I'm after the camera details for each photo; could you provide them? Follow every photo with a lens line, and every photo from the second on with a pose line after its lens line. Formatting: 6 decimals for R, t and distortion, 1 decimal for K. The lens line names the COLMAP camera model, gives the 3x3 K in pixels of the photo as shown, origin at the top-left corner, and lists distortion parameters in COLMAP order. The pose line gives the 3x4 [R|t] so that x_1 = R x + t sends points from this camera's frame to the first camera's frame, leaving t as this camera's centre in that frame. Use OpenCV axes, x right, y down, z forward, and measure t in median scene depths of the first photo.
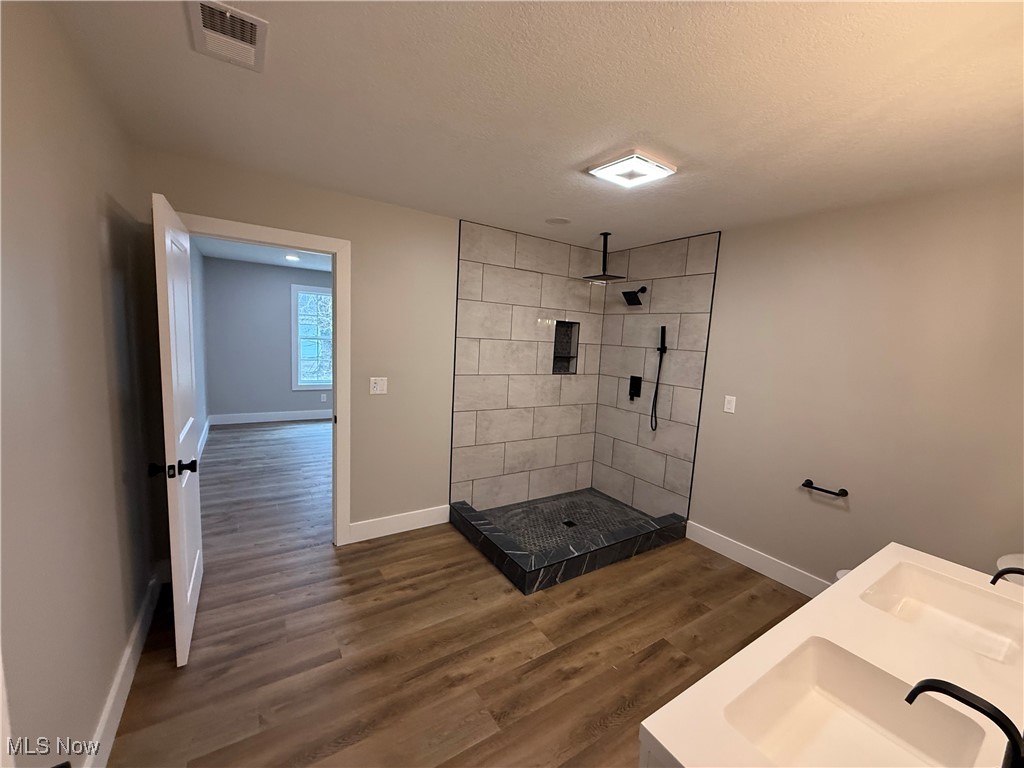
lens RADIAL K [[407.4, 0, 512.4], [0, 407.4, 386.8], [0, 0, 1]] dist [-0.000391, 0.000046]
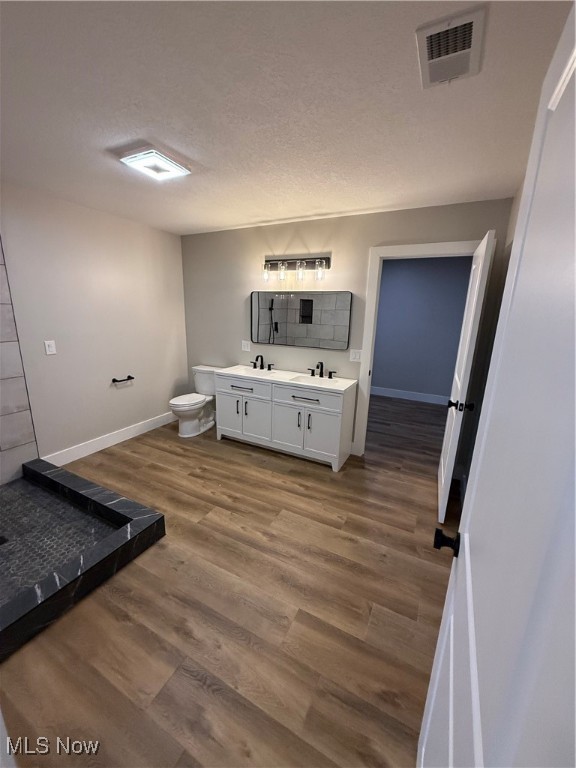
lens RADIAL K [[305.6, 0, 285.7], [0, 305.6, 381.4], [0, 0, 1]] dist [-0.000391, 0.000046]
pose [[-0.487644, -0.266956, 0.831226, -0.754302], [0.053612, 0.941150, 0.333711, -0.163891], [-0.871395, 0.207296, -0.444634, 1.035857]]
